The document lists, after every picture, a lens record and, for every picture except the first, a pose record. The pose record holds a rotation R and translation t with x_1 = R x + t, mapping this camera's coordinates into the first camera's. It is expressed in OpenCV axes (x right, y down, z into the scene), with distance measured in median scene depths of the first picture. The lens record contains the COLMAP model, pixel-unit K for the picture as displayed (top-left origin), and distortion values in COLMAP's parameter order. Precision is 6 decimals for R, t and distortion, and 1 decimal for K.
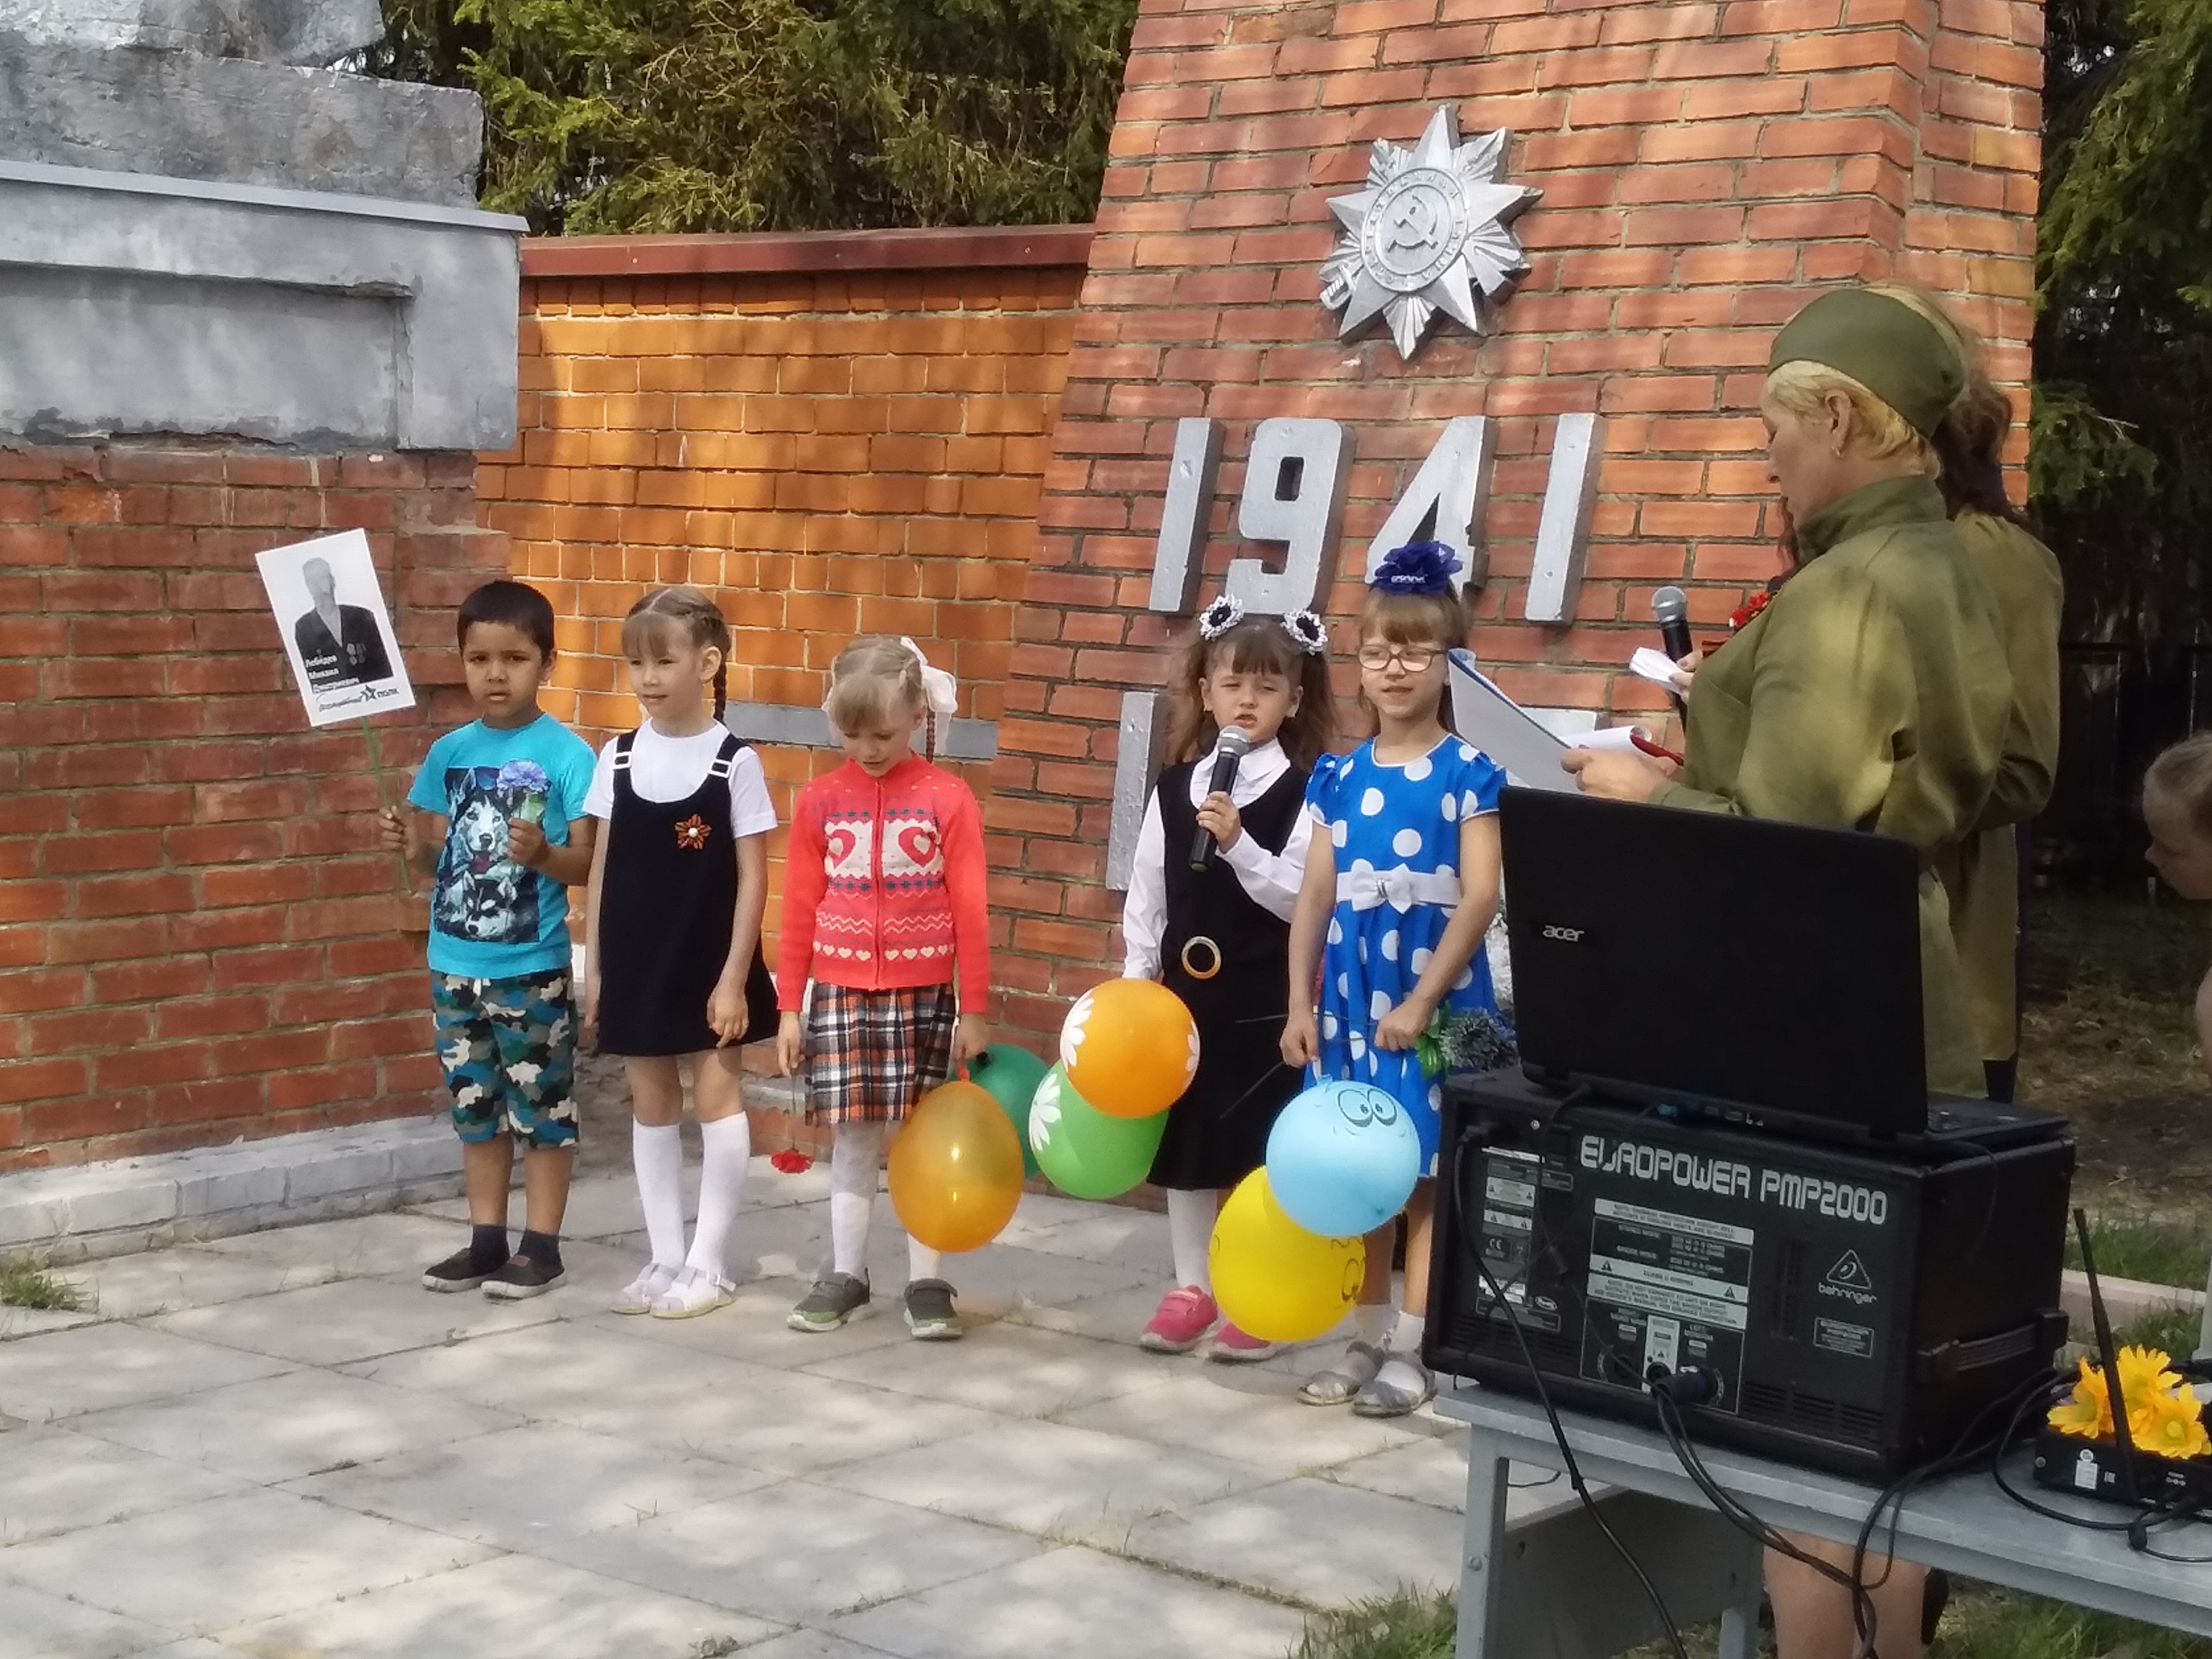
lens RADIAL K [[4011.4, 0, 1059.8], [0, 4011.4, 862.5], [0, 0, 1]] dist [0.122149, 0.000000]
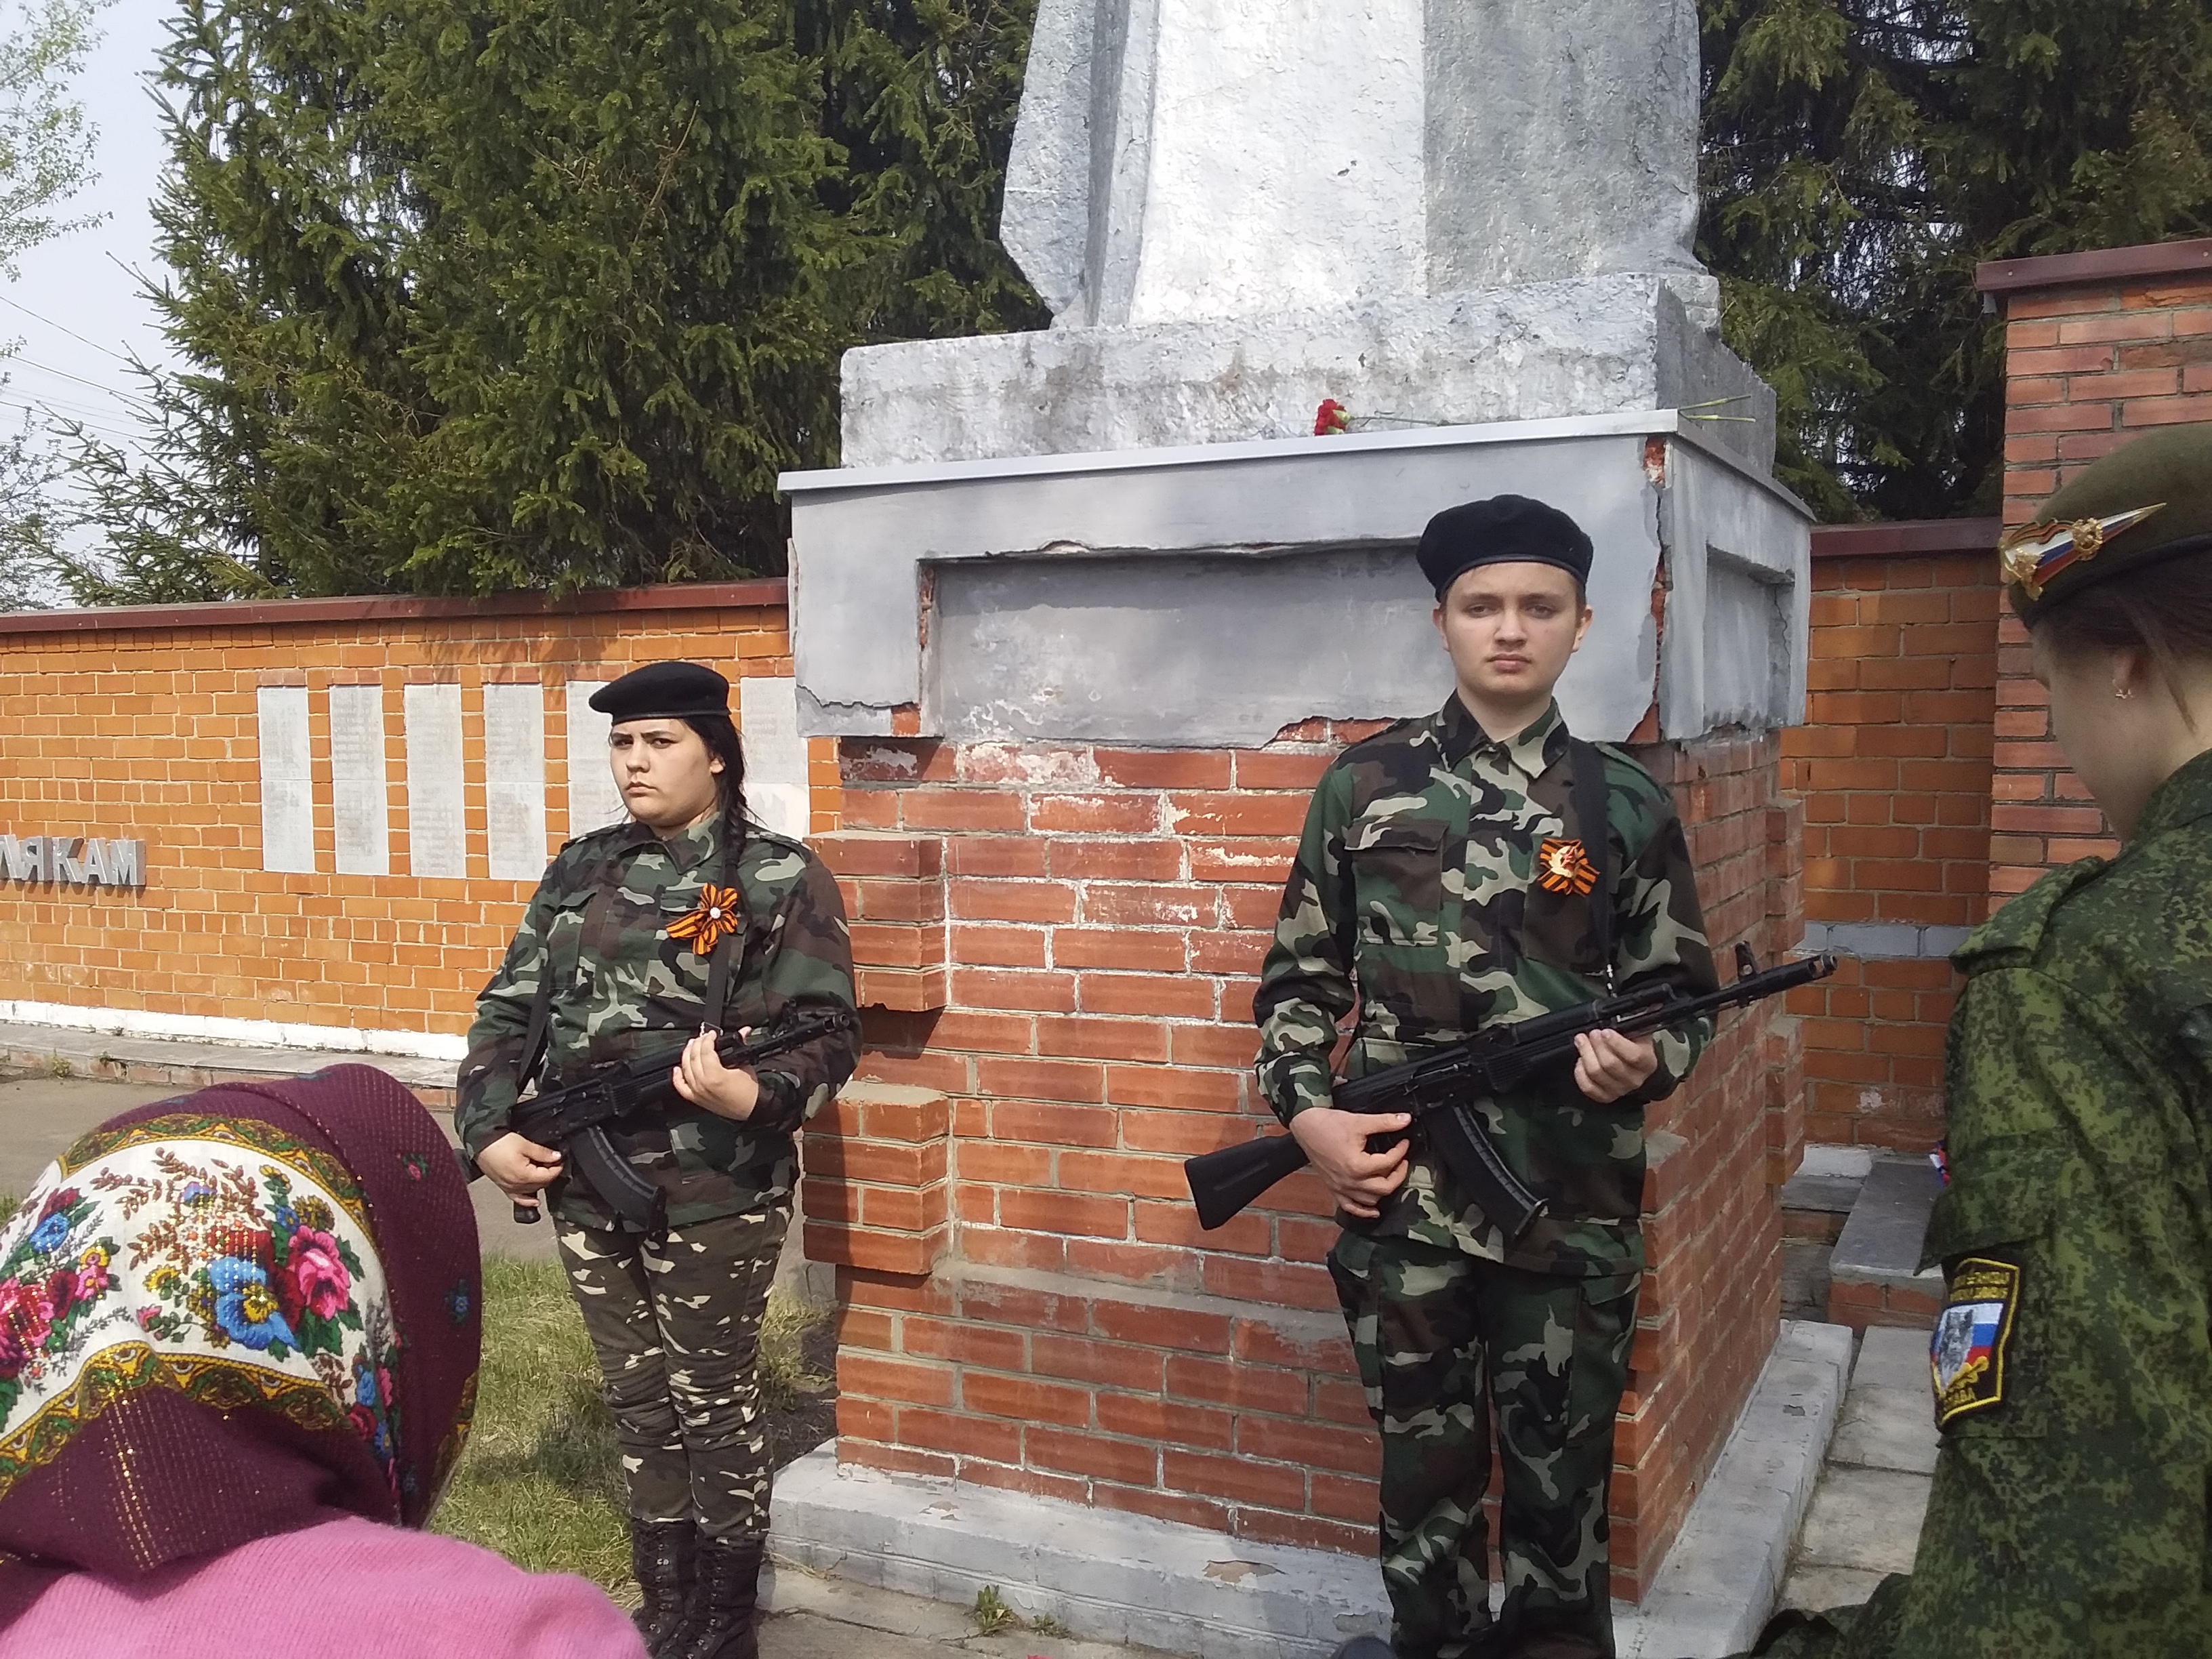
lens RADIAL K [[2030.0, 0, 1068.8], [0, 2030.0, 851.7], [0, 0, 1]] dist [0.029795, 0.000000]
pose [[0.966267, -0.054258, 0.251761, -0.474186], [0.059889, 0.998096, -0.014752, -0.073705], [-0.250482, 0.029332, 0.967677, 0.532706]]
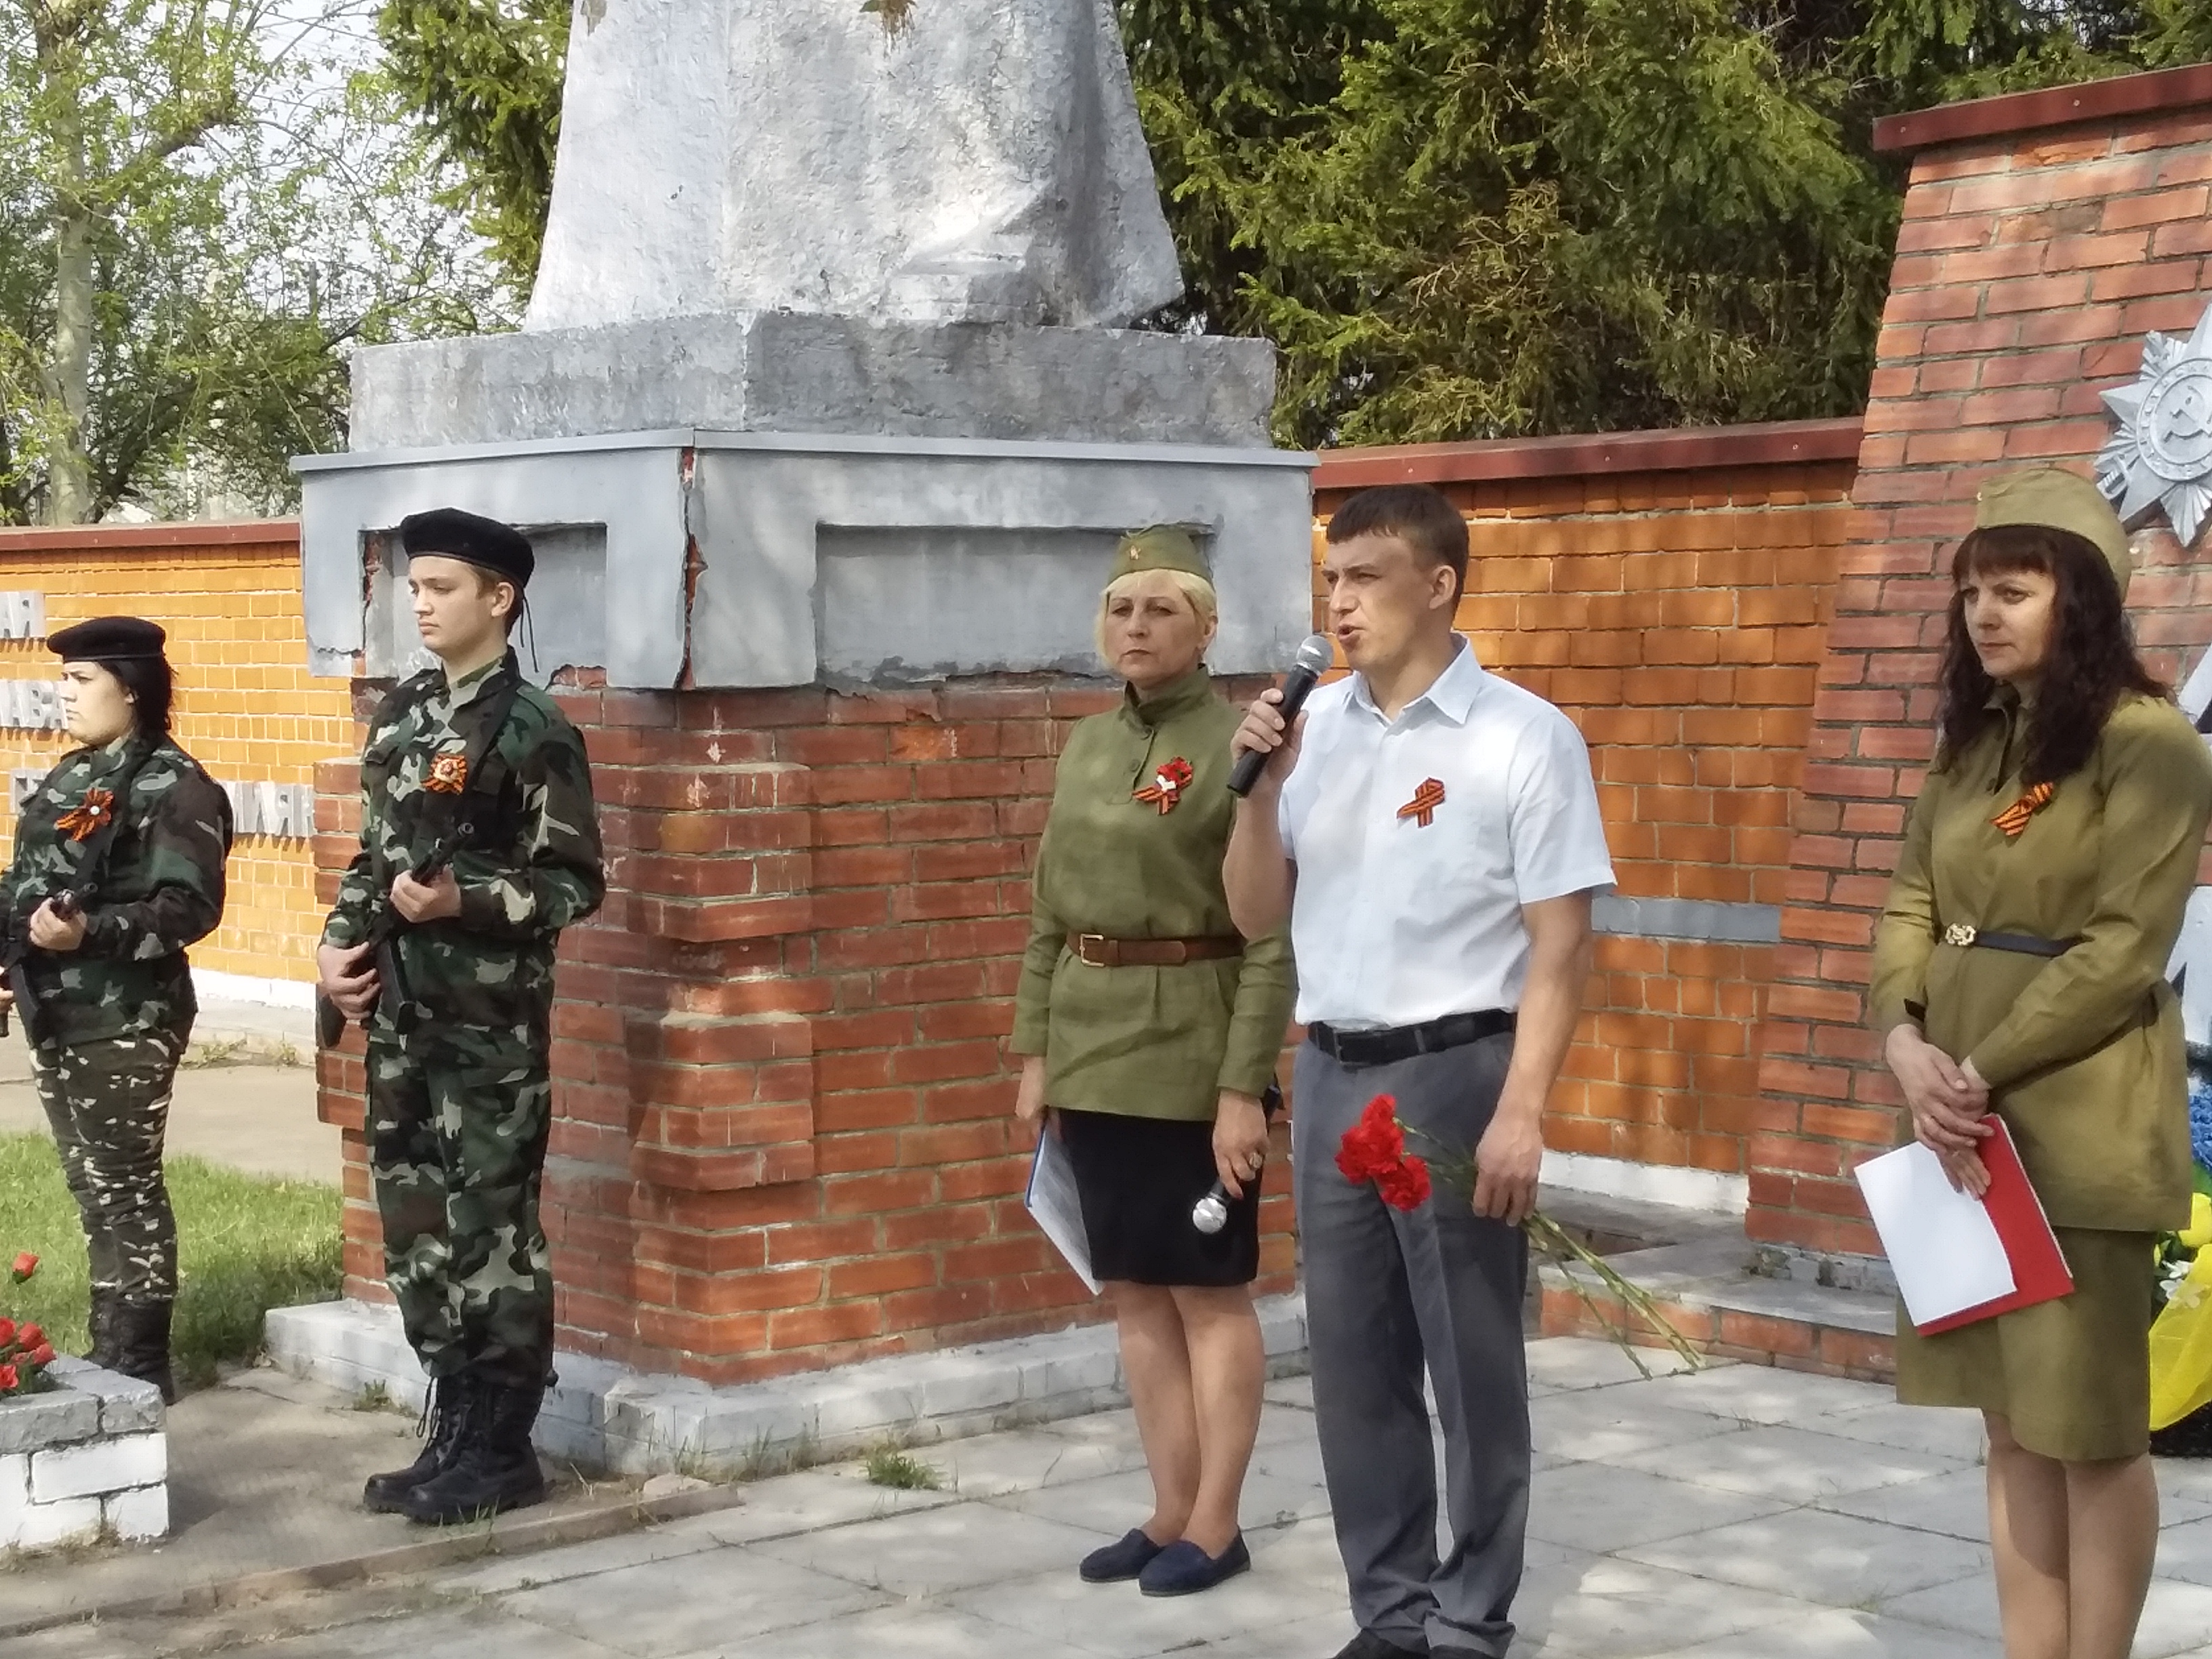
lens RADIAL K [[4011.4, 0, 1080.2], [0, 4011.4, 871.7], [0, 0, 1]] dist [0.122149, 0.000000]
pose [[0.983298, -0.026588, -0.180052, -0.006159], [0.020479, 0.999152, -0.035706, -0.013472], [0.180848, 0.031422, 0.983009, -0.049325]]
